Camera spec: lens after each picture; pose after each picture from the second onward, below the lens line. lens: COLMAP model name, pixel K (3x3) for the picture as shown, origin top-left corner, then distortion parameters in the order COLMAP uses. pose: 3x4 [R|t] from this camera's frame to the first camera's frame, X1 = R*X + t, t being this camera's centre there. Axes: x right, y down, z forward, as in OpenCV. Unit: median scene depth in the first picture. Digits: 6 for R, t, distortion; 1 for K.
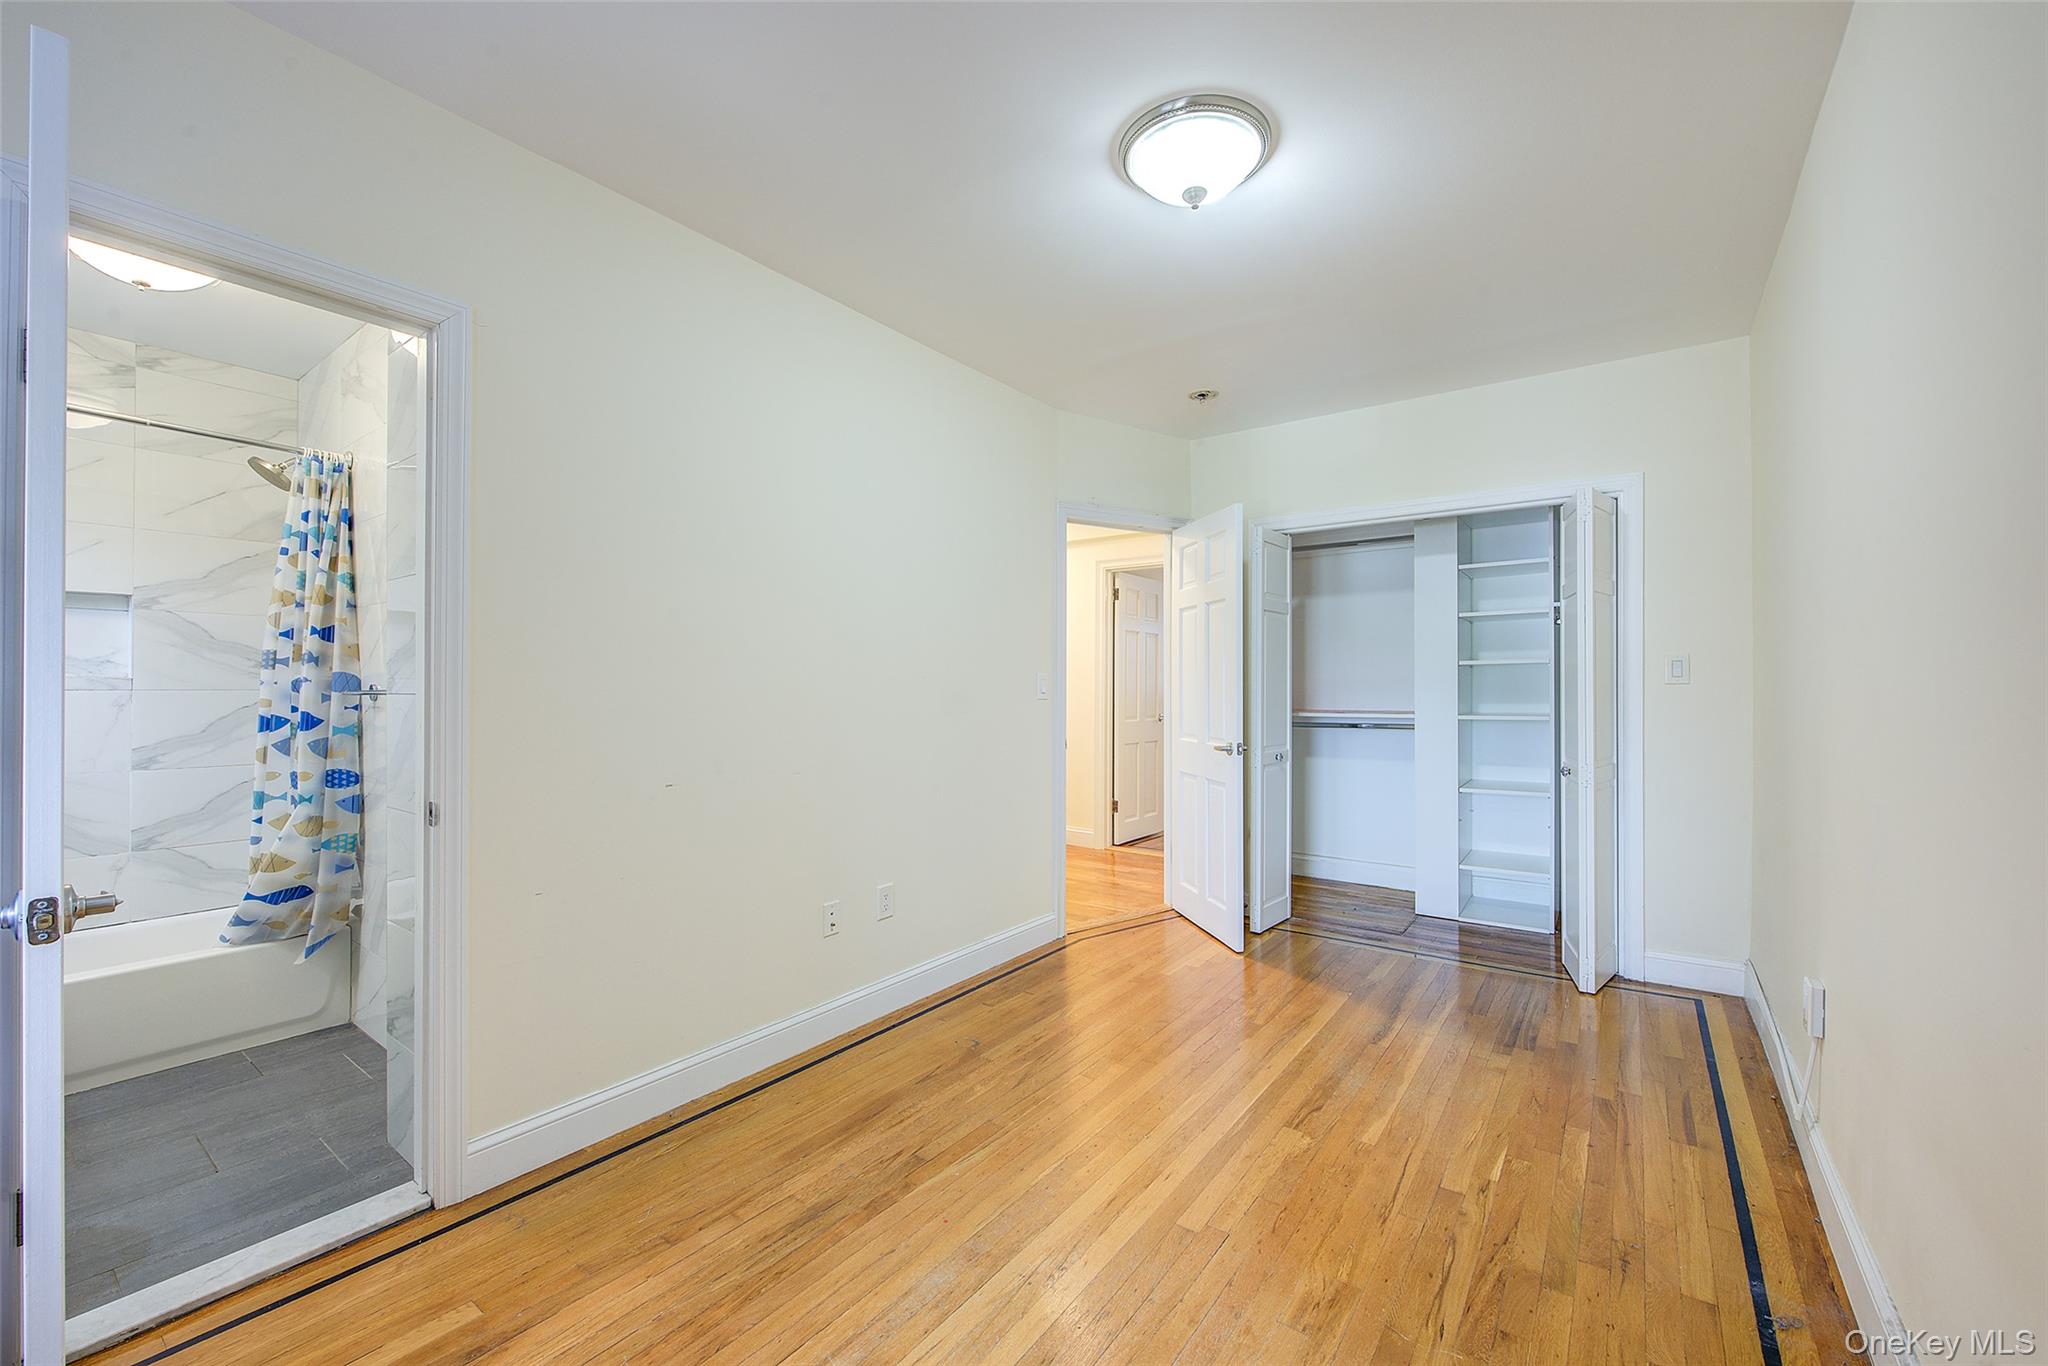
lens RADIAL K [[804.9, 0, 1037.4], [0, 804.9, 682.5], [0, 0, 1]] dist [-0.013862, -0.000498]
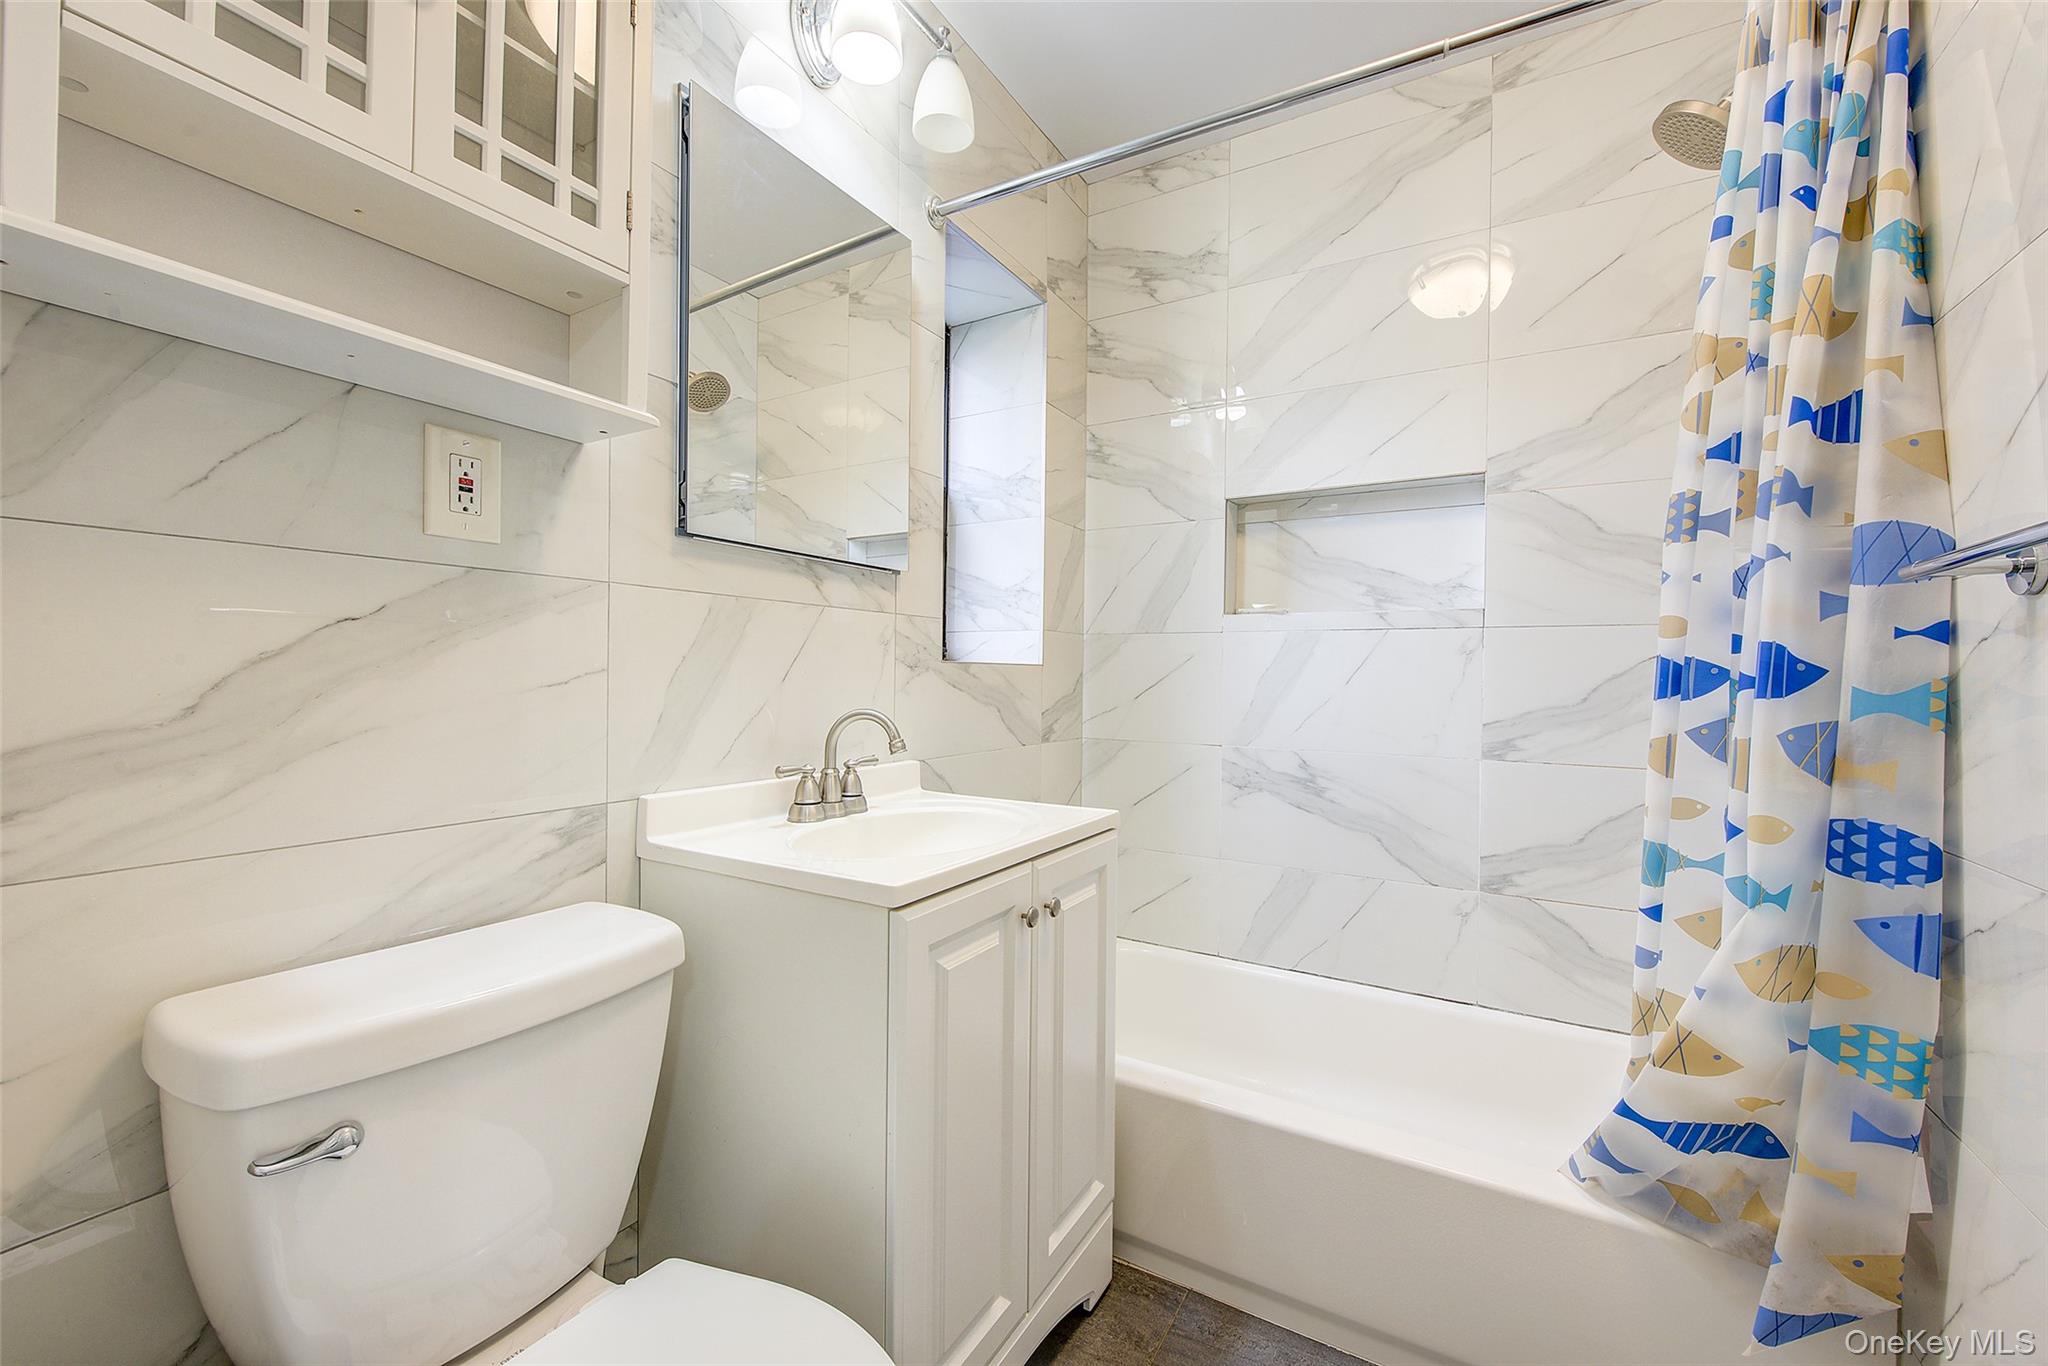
lens RADIAL K [[779.4, 0, 1088.6], [0, 779.4, 676.4], [0, 0, 1]] dist [0.000767, 0.000226]
pose [[0.111894, -0.001354, -0.993719, -0.598756], [-0.014058, 0.999897, -0.002945, 0.055296], [0.993621, 0.014299, 0.111863, 0.647282]]
